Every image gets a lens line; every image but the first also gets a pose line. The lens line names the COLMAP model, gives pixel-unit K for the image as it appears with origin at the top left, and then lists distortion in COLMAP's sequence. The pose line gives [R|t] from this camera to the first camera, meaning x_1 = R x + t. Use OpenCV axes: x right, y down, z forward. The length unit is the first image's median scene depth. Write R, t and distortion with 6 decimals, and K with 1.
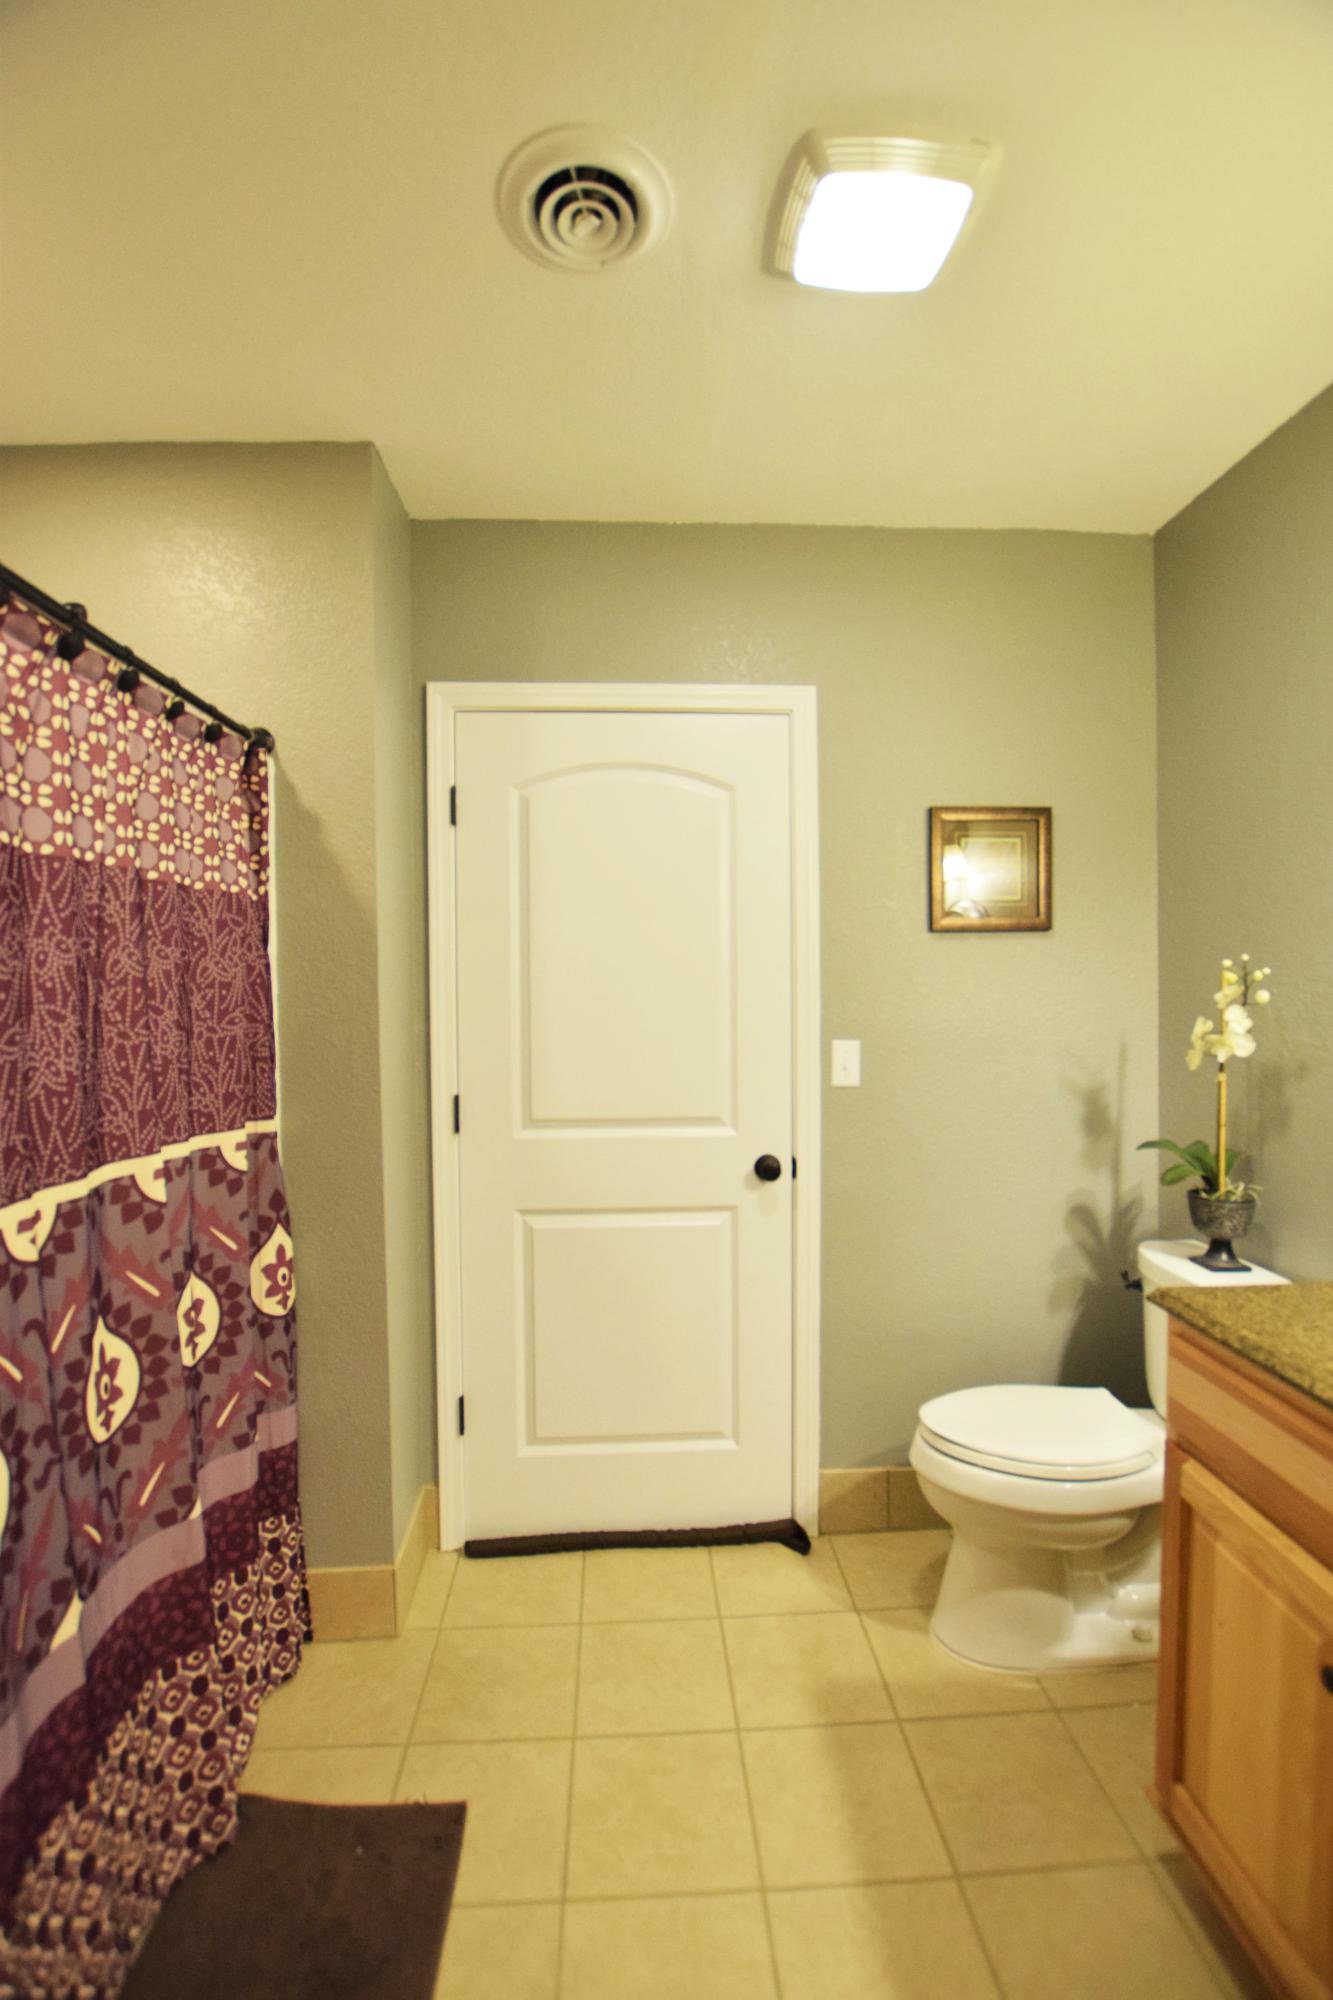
lens RADIAL K [[890.6, 0, 684.4], [0, 890.6, 1001.0], [0, 0, 1]] dist [-0.030910, 0.004597]
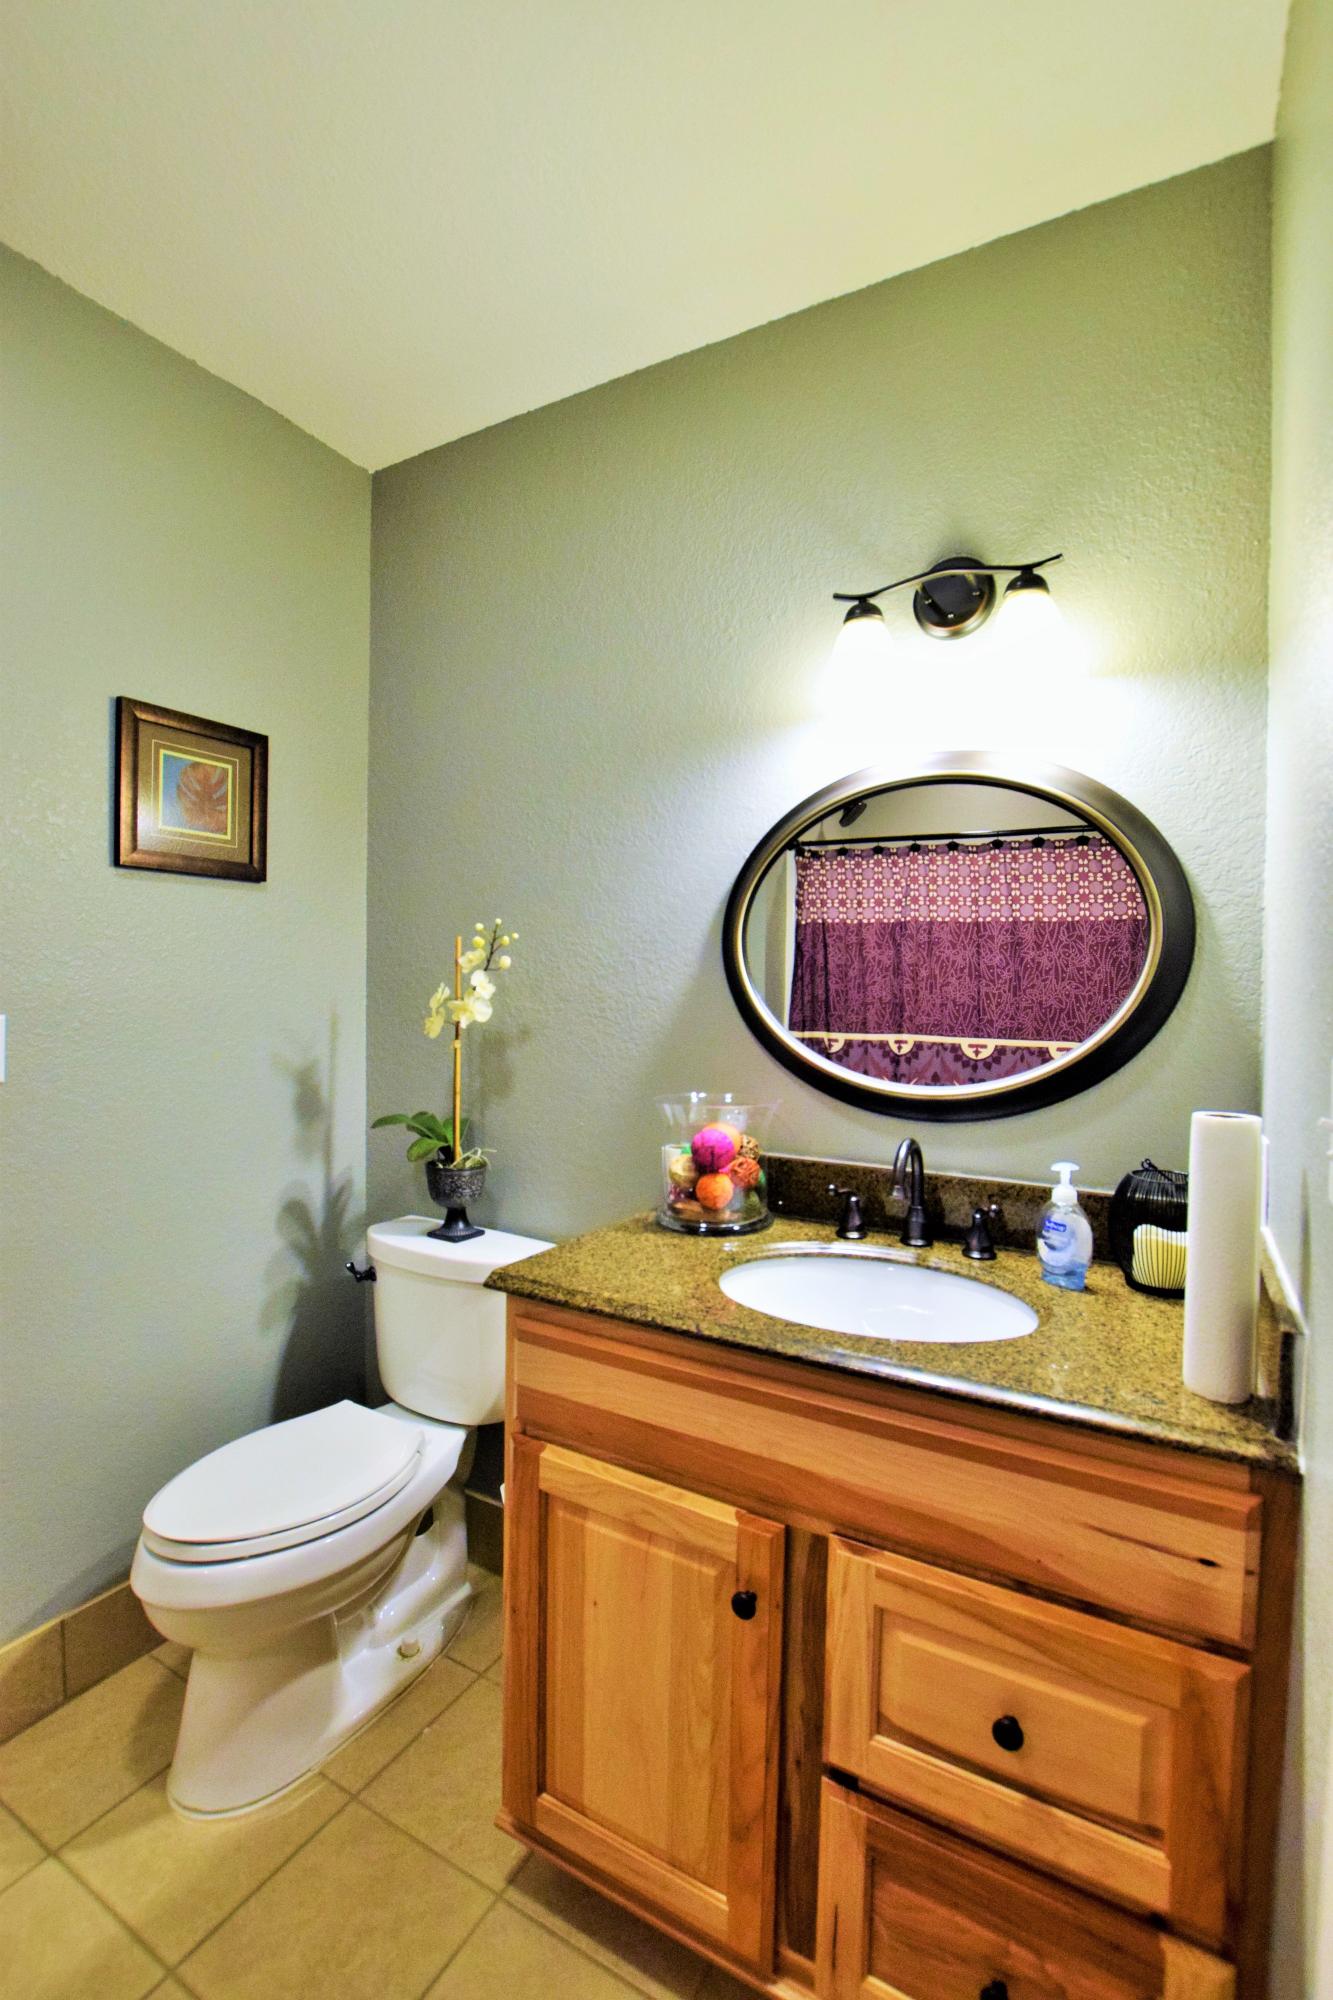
lens RADIAL K [[890.6, 0, 653.6], [0, 890.6, 1006.6], [0, 0, 1]] dist [-0.030910, 0.004597]
pose [[0.564738, -0.003994, 0.825261, -0.088253], [-0.009503, 0.999891, 0.011342, 0.030675], [-0.825216, -0.014248, 0.564638, 0.256011]]
